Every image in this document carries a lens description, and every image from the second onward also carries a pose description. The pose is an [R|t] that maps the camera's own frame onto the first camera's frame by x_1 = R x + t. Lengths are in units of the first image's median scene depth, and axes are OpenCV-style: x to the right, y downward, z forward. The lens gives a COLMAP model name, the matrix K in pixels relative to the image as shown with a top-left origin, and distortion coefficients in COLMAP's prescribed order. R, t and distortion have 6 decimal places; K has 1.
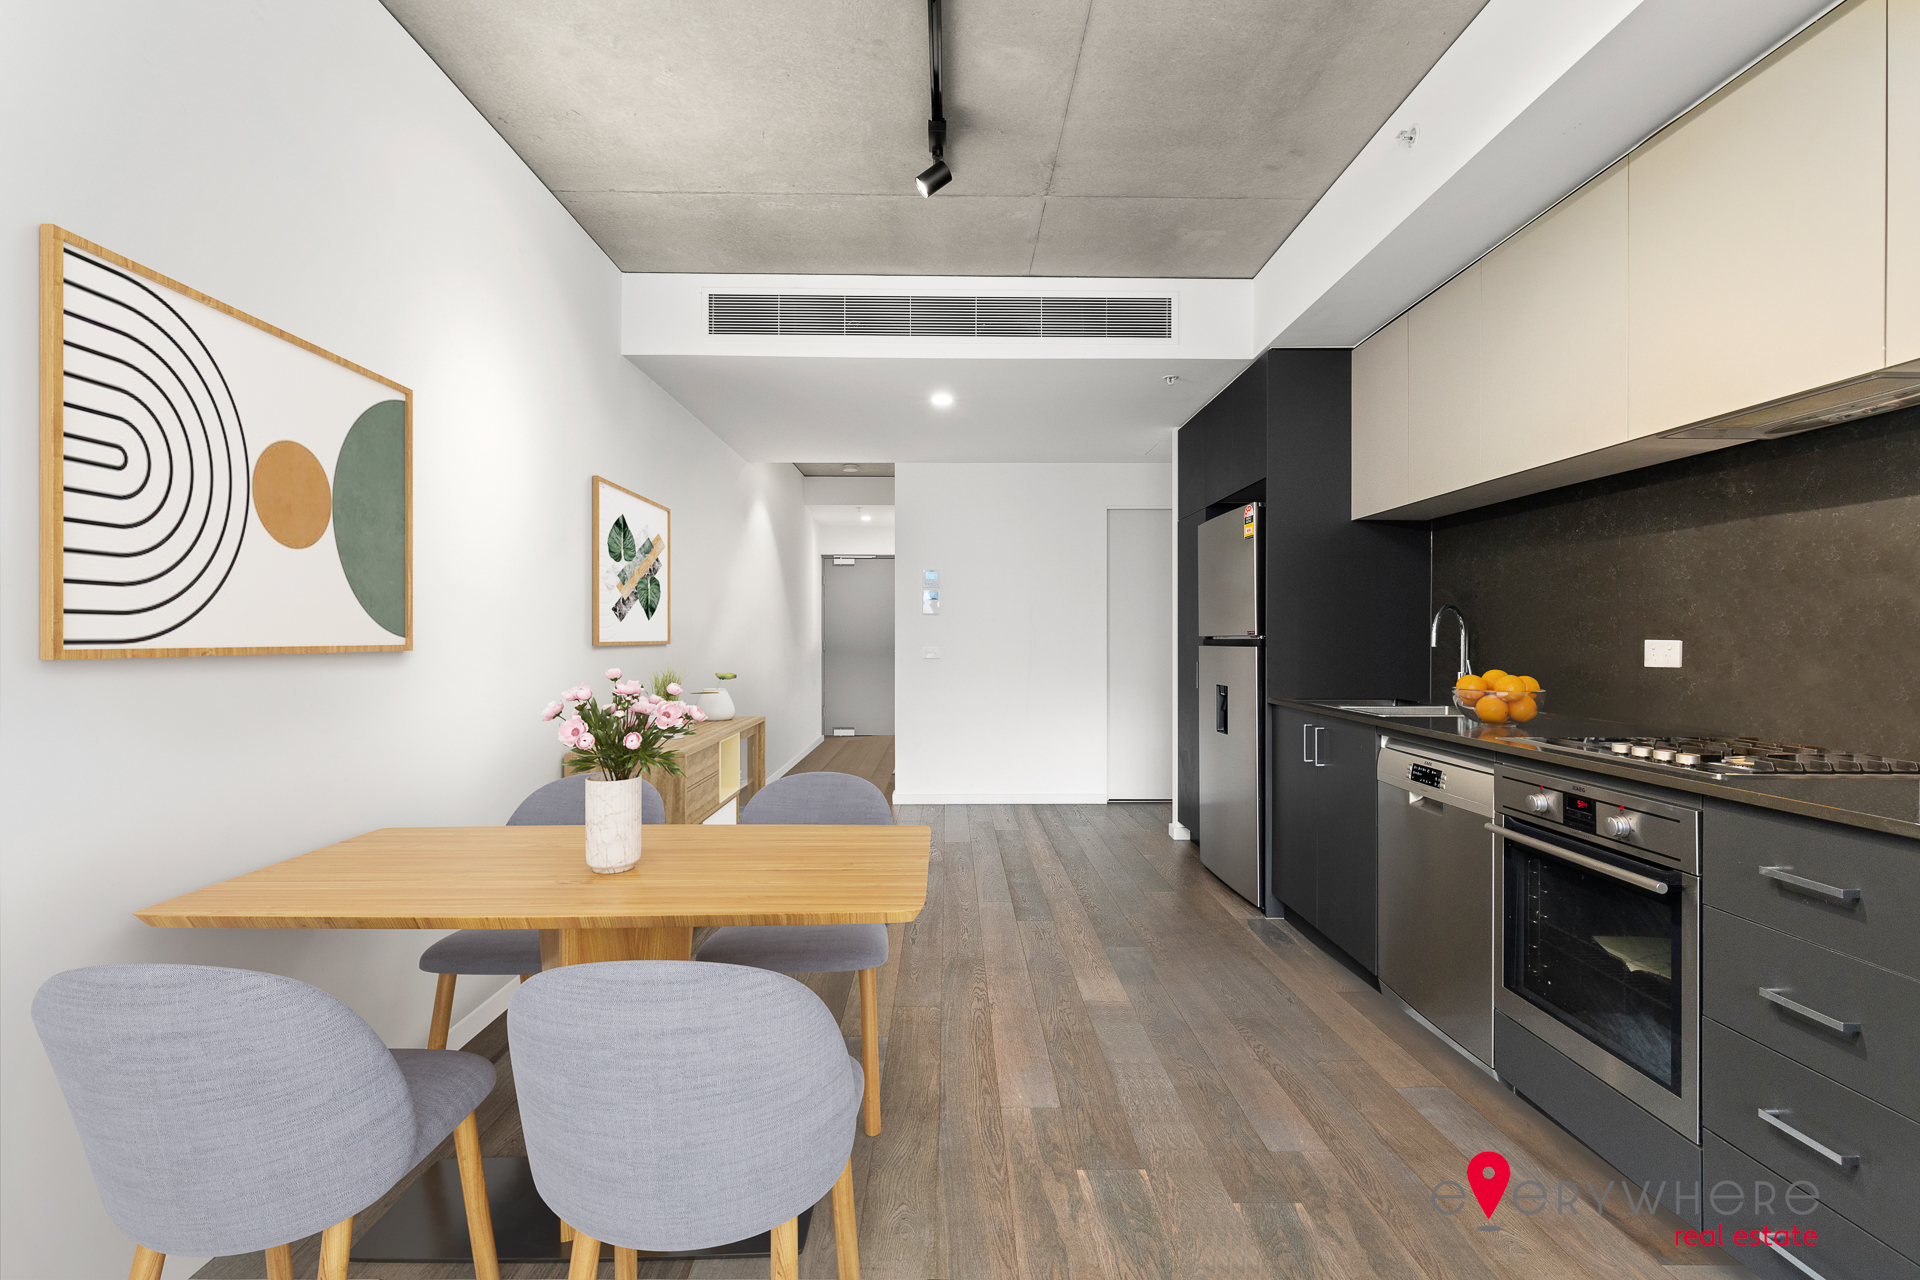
lens RADIAL K [[944.1, 0, 962.0], [0, 944.1, 639.1], [0, 0, 1]] dist [-0.000132, -0.000007]
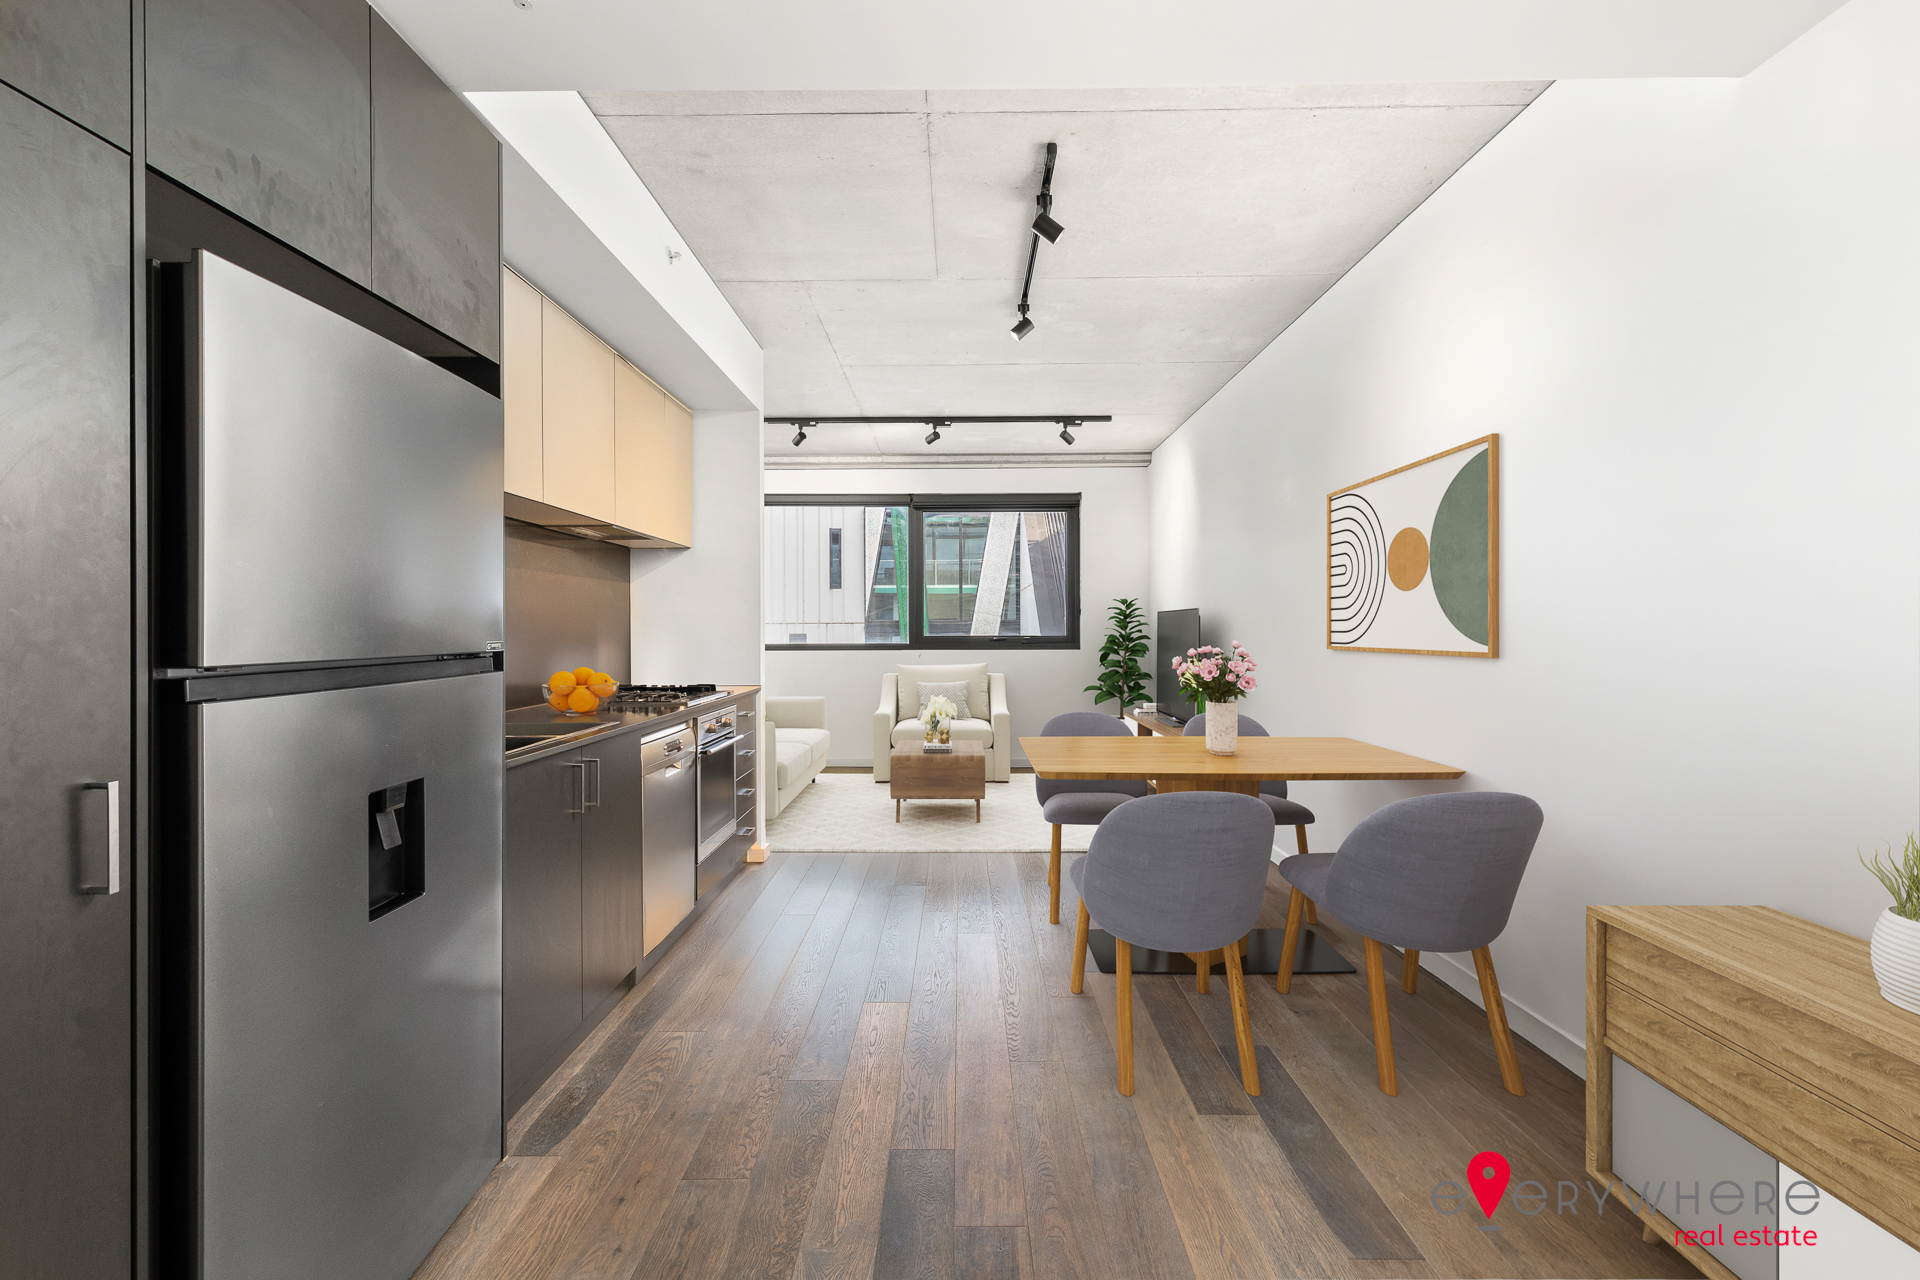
lens RADIAL K [[877.2, 0, 956.5], [0, 877.2, 634.5], [0, 0, 1]] dist [0.000191, -0.000001]
pose [[-0.999979, 0.000805, 0.006381, 0.081216], [0.000850, 0.999975, 0.007037, -0.027185], [-0.006376, 0.007042, -0.999955, 2.358724]]
